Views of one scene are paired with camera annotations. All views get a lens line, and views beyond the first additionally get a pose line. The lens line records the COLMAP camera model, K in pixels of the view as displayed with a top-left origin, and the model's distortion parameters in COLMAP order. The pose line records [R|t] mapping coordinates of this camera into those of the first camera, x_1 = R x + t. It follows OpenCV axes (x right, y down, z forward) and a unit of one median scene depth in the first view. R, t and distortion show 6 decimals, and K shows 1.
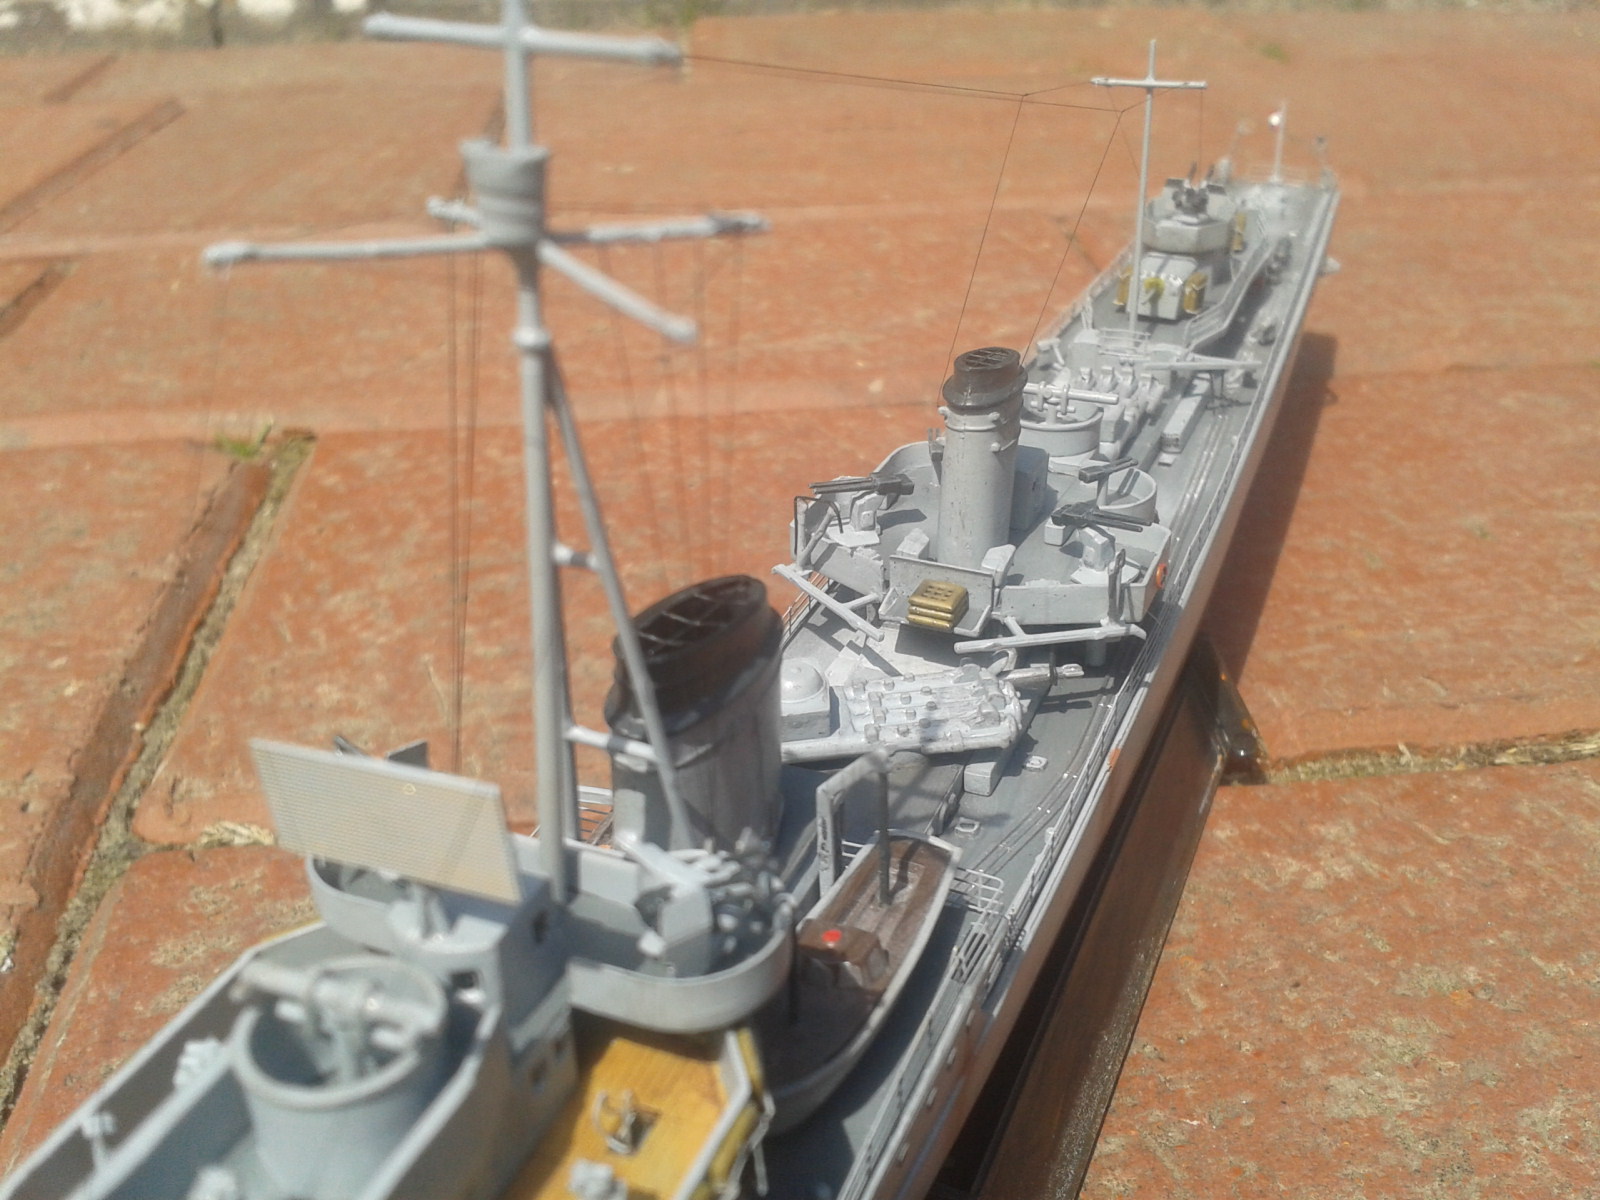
lens RADIAL K [[1609.2, 0, 802.8], [0, 1609.2, 626.0], [0, 0, 1]] dist [0.196075, -0.575632]
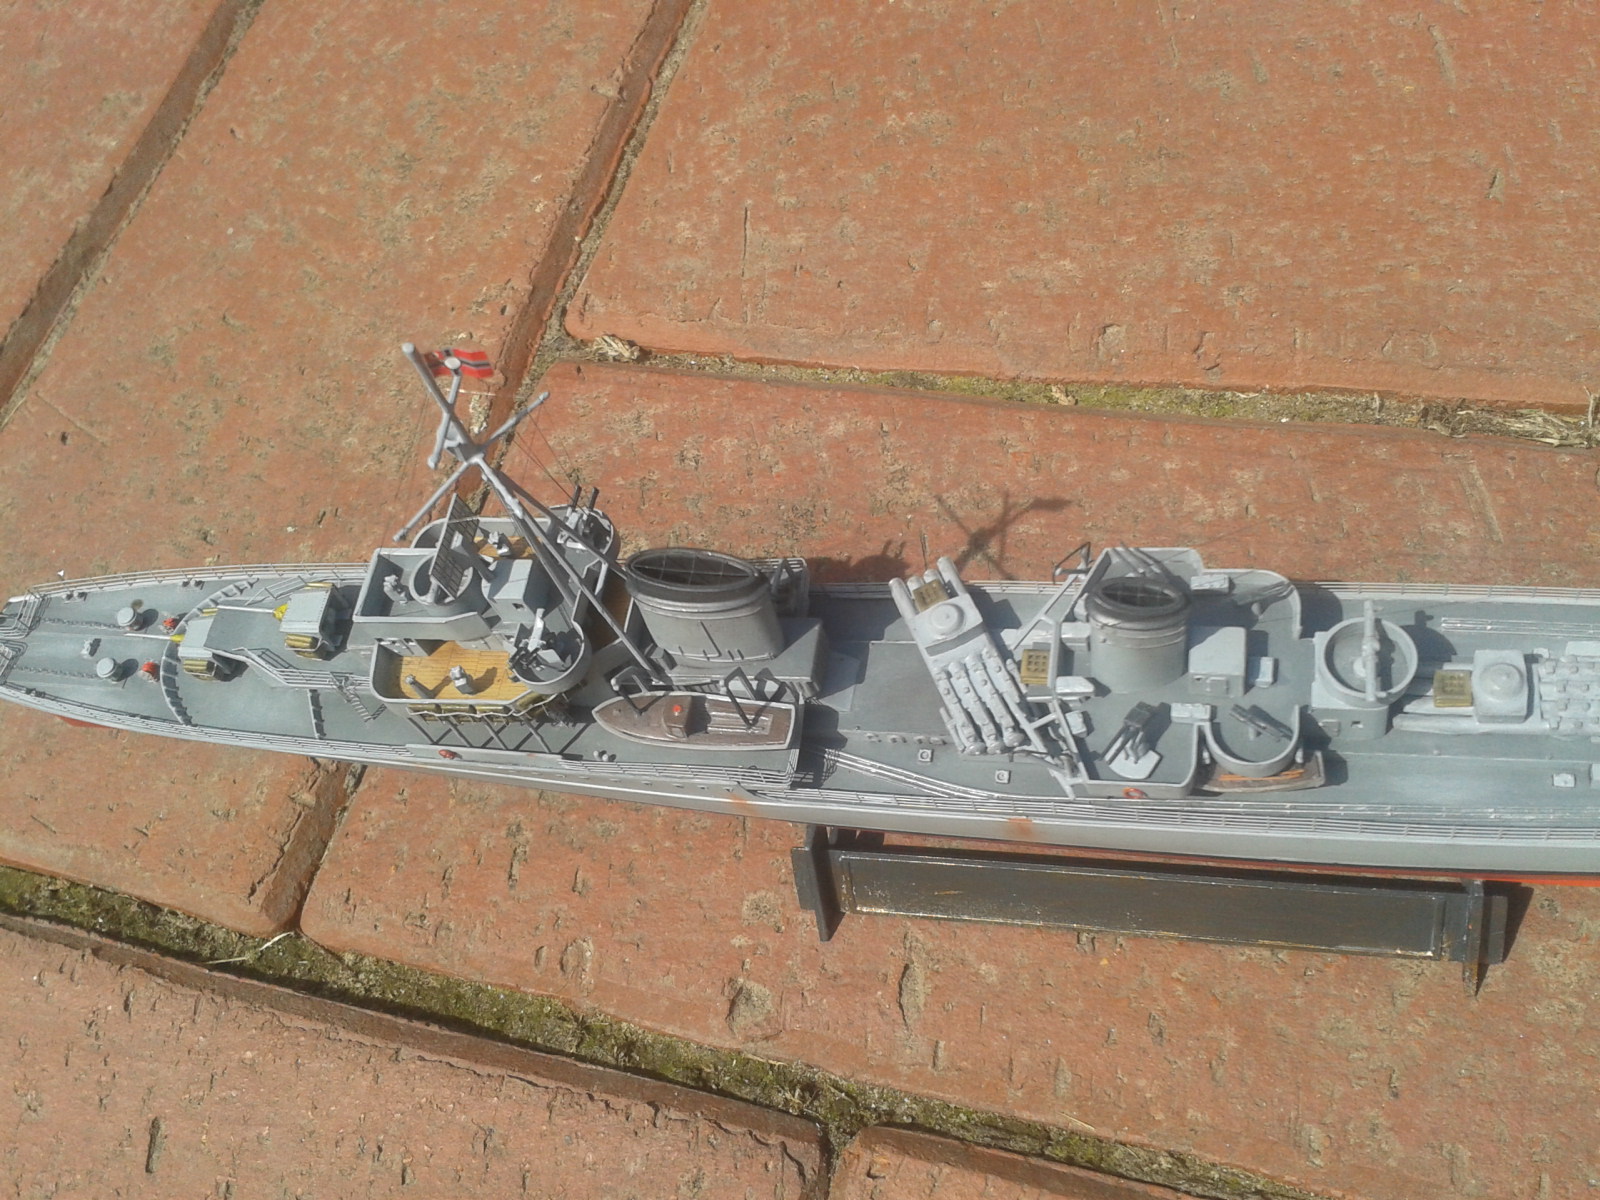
lens RADIAL K [[1609.2, 0, 802.8], [0, 1609.2, 626.0], [0, 0, 1]] dist [0.196075, -0.575632]
pose [[0.899158, 0.218238, -0.379324, 0.397532], [0.026520, 0.838015, 0.545002, -0.405311], [0.436820, -0.500102, 0.747721, -0.226294]]
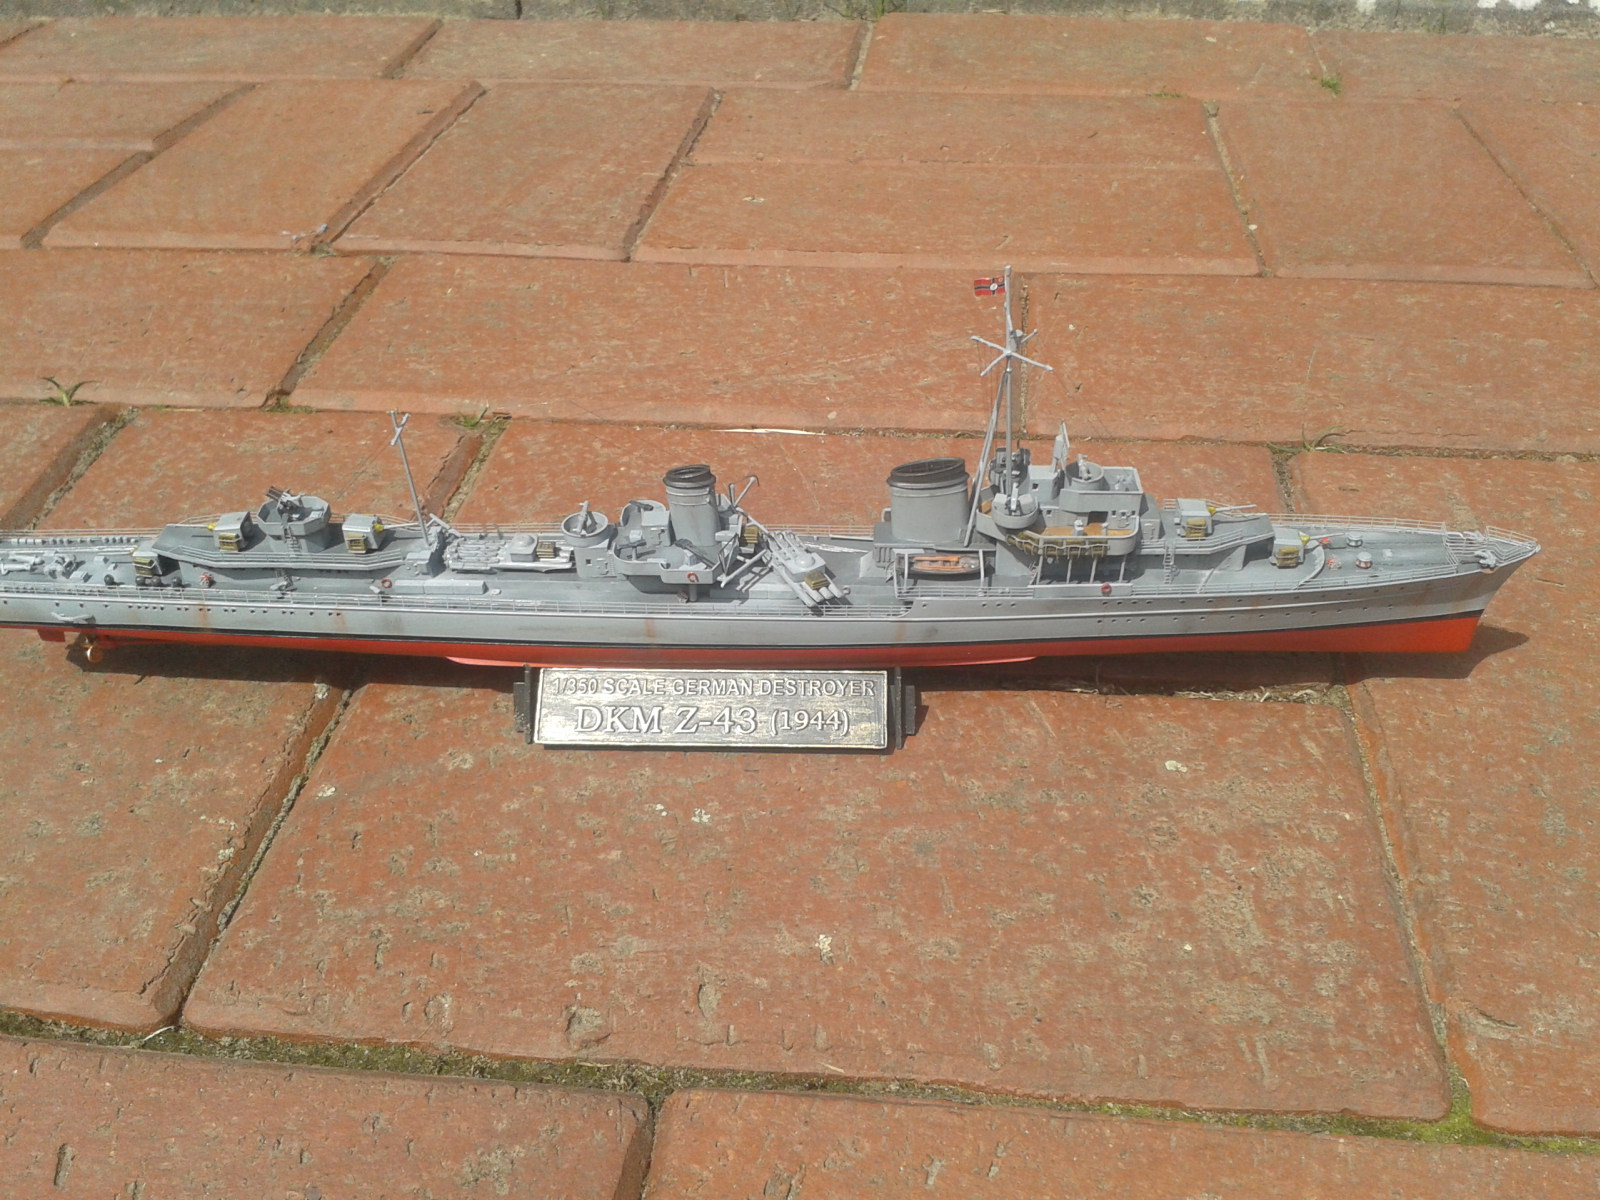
lens RADIAL K [[1609.2, 0, 802.8], [0, 1609.2, 626.0], [0, 0, 1]] dist [0.196075, -0.575632]
pose [[0.978815, 0.115929, -0.168768, 0.403860], [-0.094626, 0.987089, 0.129235, -0.183625], [0.181571, -0.110527, 0.977147, -0.824564]]
